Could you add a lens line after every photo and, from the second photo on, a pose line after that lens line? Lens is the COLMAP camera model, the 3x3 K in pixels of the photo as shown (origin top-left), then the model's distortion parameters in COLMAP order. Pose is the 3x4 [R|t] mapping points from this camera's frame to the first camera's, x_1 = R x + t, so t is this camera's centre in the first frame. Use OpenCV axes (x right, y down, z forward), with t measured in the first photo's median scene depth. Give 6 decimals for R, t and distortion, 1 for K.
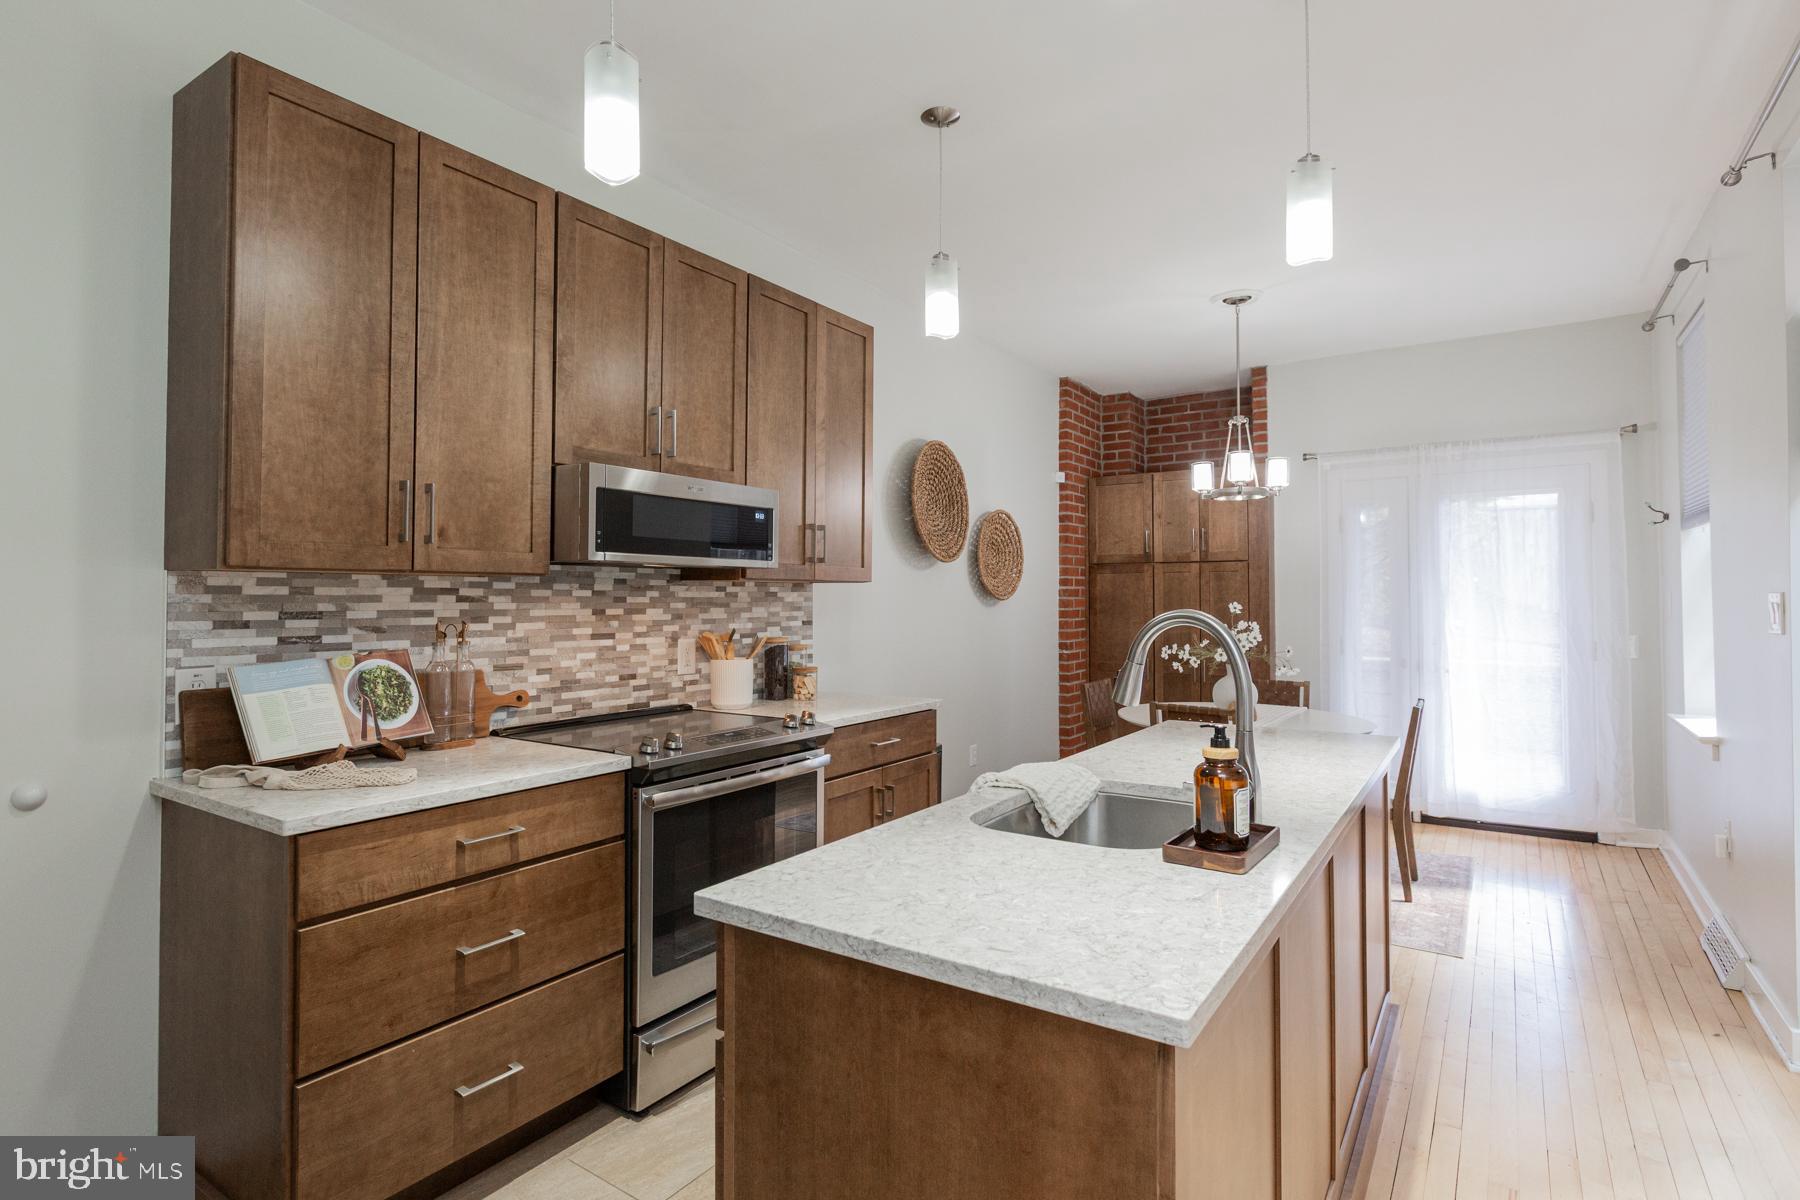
lens RADIAL K [[905.7, 0, 905.4], [0, 905.7, 579.4], [0, 0, 1]] dist [-0.004910, 0.001434]
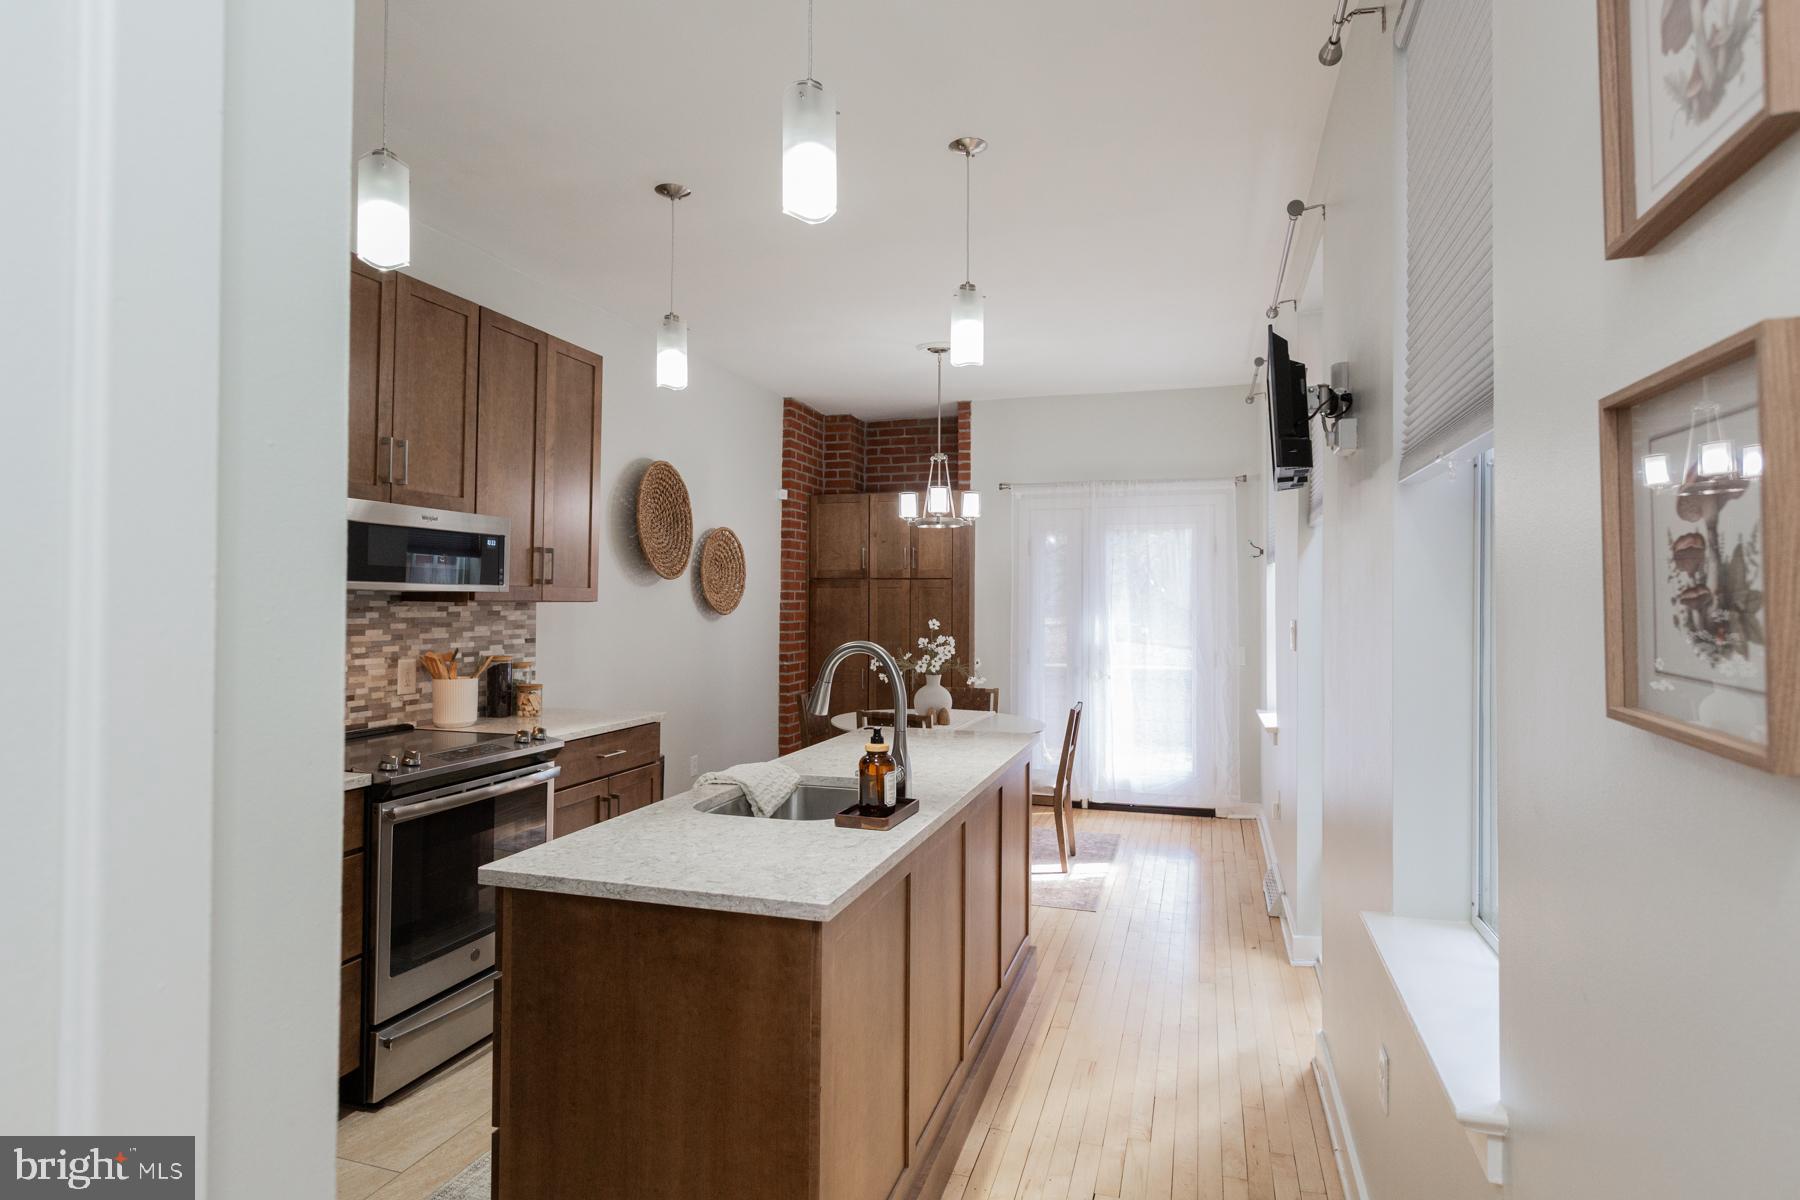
lens RADIAL K [[980.1, 0, 899.7], [0, 980.1, 575.2], [0, 0, 1]] dist [0.006296, 0.001188]
pose [[0.960753, 0.013803, 0.277063, -0.018584], [-0.012842, 0.999904, -0.005283, -0.029544], [-0.277109, 0.001517, 0.960837, -0.206634]]
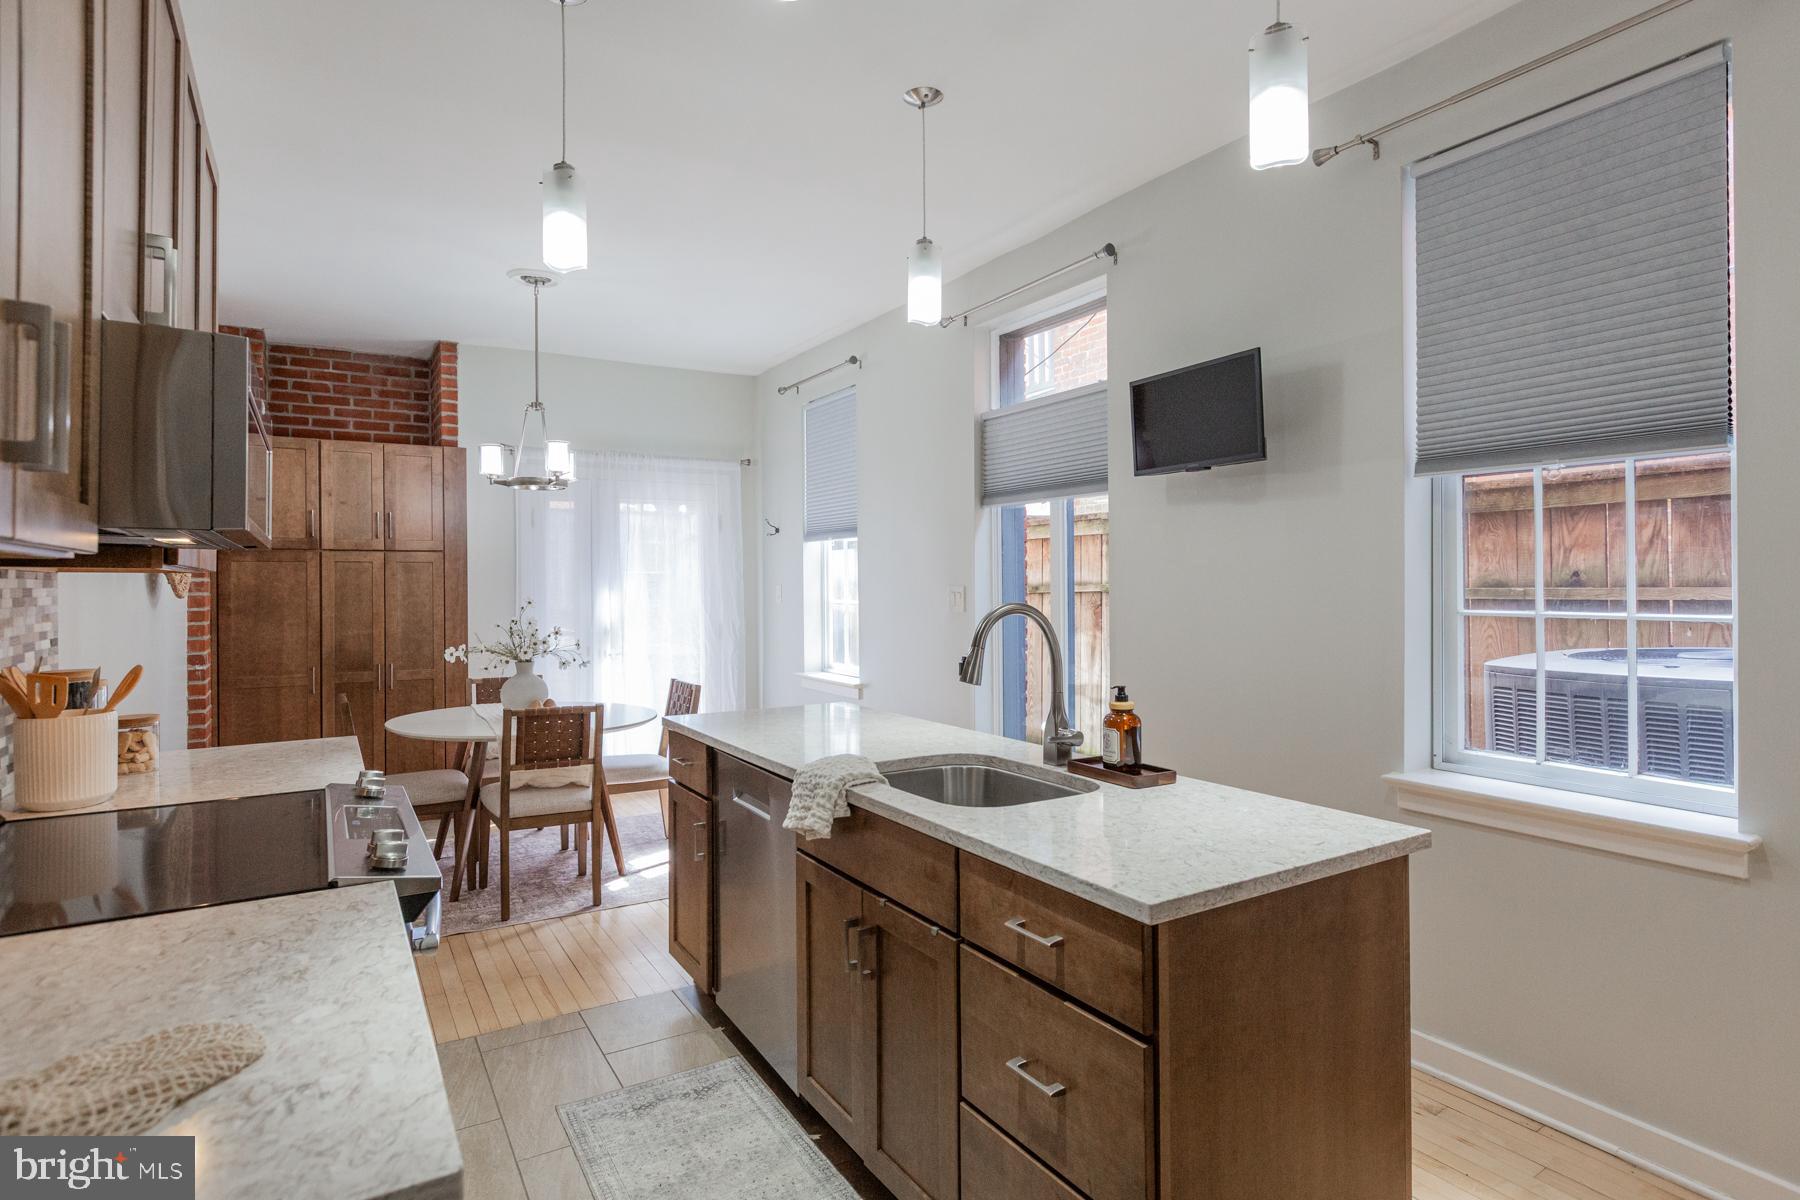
lens RADIAL K [[905.7, 0, 902.3], [0, 905.7, 586.7], [0, 0, 1]] dist [-0.004910, 0.001434]
pose [[0.403723, -0.007617, 0.914850, -0.471833], [-0.010666, 0.999858, 0.013032, -0.001337], [-0.914819, -0.015019, 0.403584, 0.333787]]
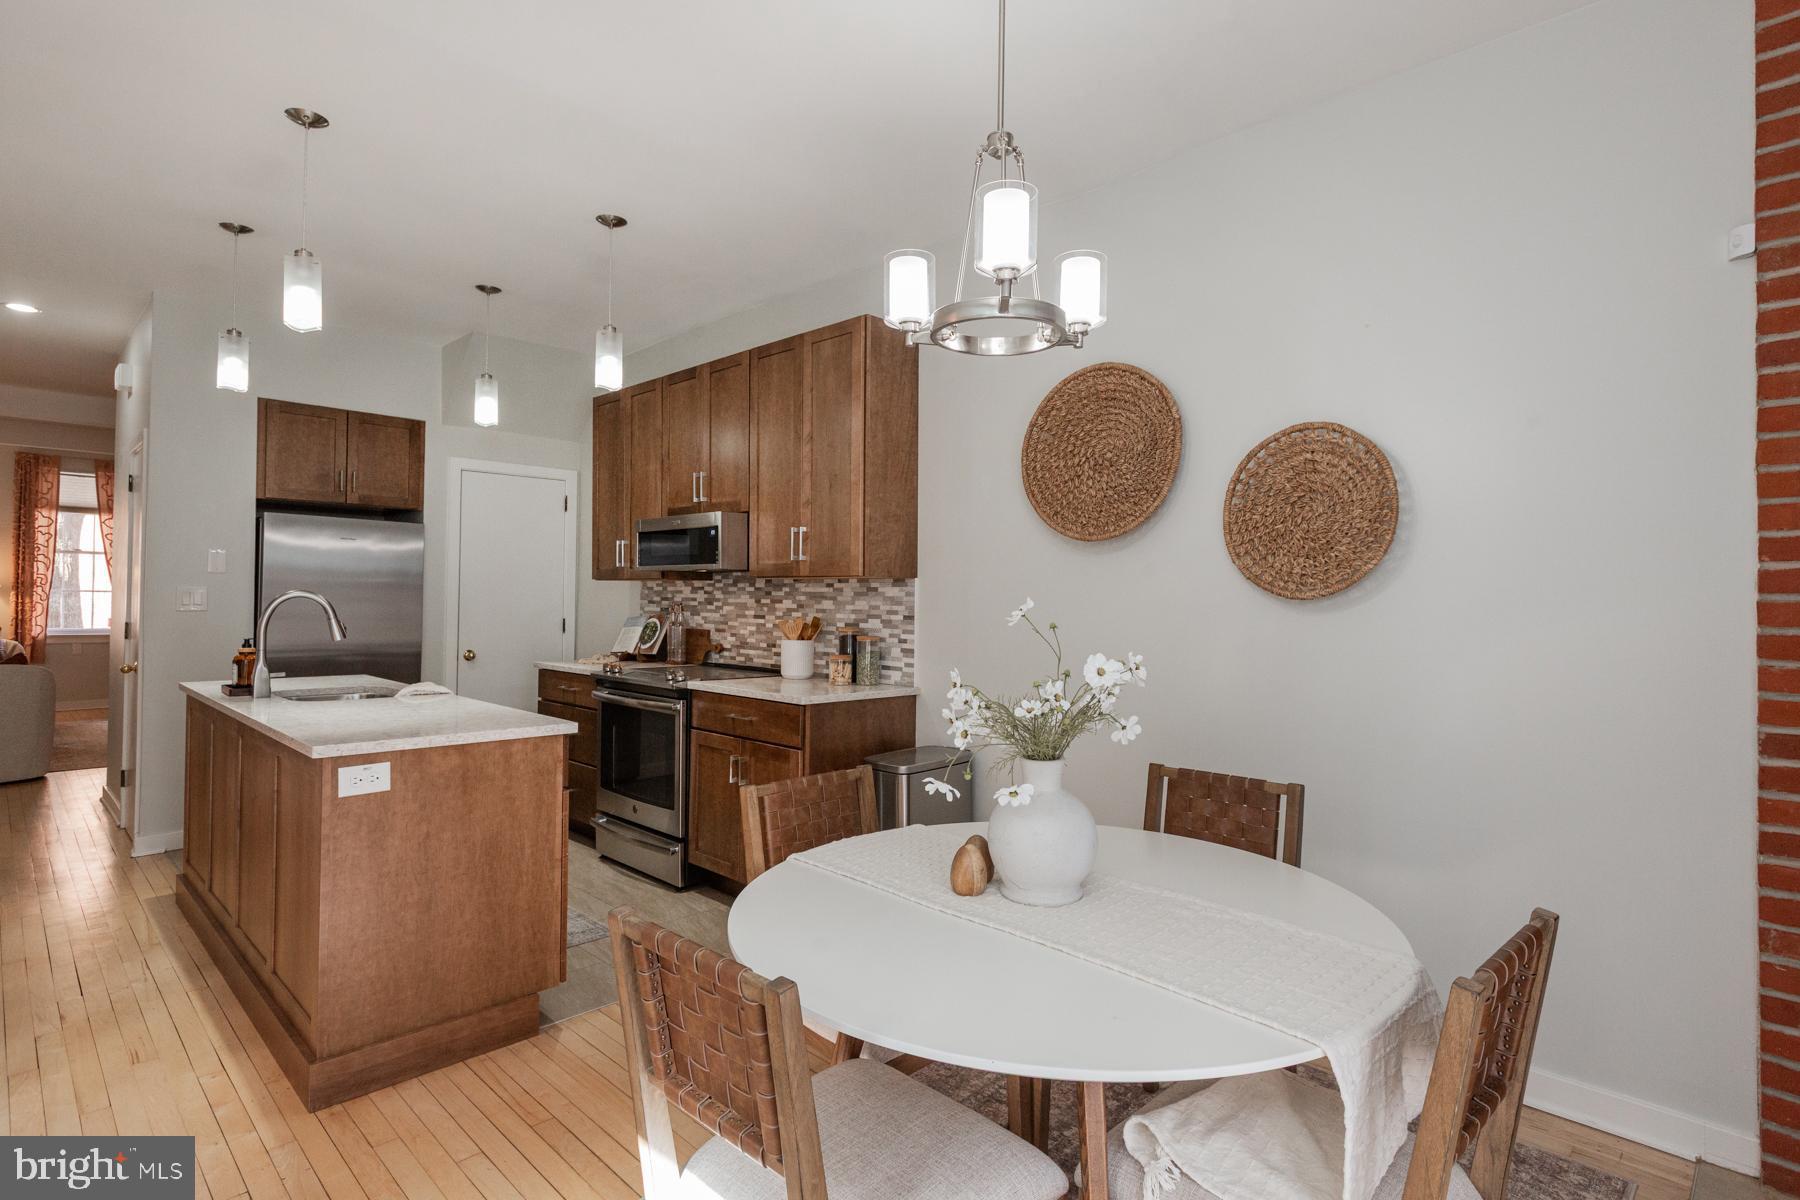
lens RADIAL K [[905.7, 0, 902.5], [0, 905.7, 589.1], [0, 0, 1]] dist [-0.004910, 0.001434]
pose [[-0.190203, -0.013724, -0.981649, 1.047518], [0.007666, 0.999851, -0.015463, 0.037830], [0.981715, -0.010467, -0.190069, 1.407961]]
